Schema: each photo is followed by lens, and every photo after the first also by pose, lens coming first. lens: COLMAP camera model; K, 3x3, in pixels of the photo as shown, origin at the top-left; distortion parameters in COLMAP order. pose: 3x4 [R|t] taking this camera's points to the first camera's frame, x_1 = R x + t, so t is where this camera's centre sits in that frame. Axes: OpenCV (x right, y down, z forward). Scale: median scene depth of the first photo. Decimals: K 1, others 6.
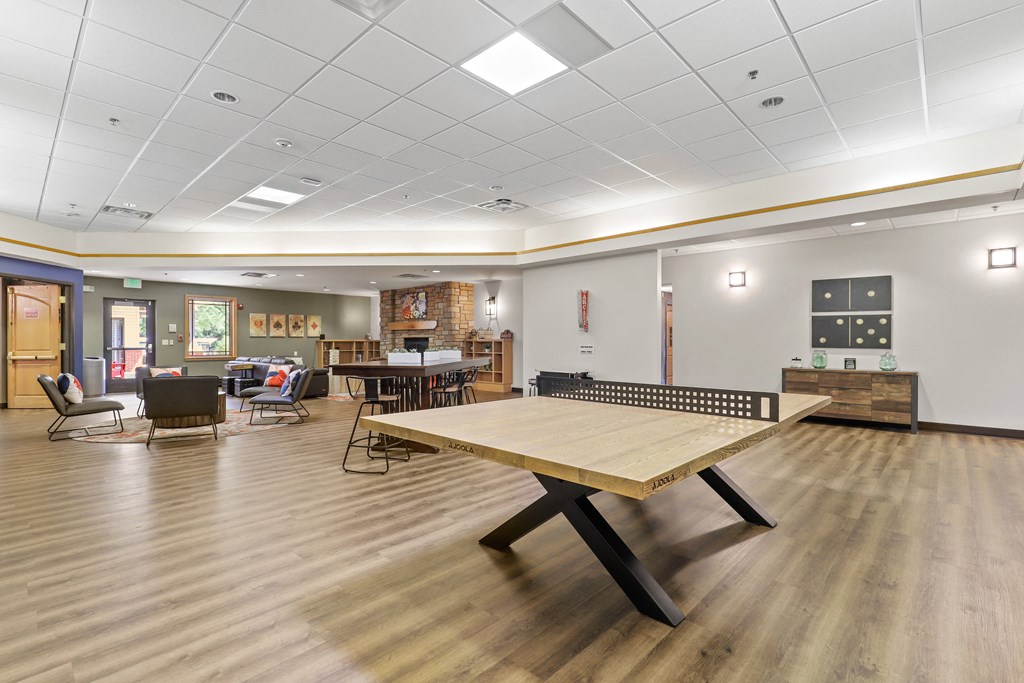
lens RADIAL K [[470.2, 0, 511.7], [0, 470.2, 344.3], [0, 0, 1]] dist [-0.019595, 0.001405]
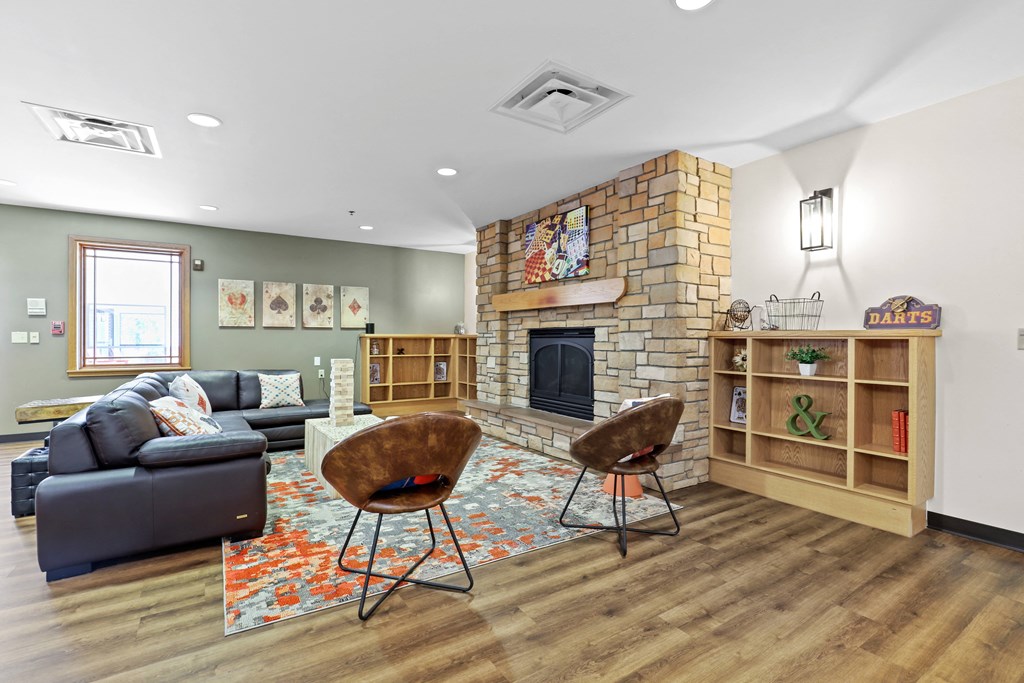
lens RADIAL K [[470.2, 0, 511.7], [0, 470.2, 344.3], [0, 0, 1]] dist [-0.019595, 0.001405]
pose [[0.970239, 0.007023, -0.242047, -0.143616], [-0.005857, 0.999968, 0.005533, -0.002334], [0.242078, -0.003951, 0.970249, 0.595946]]
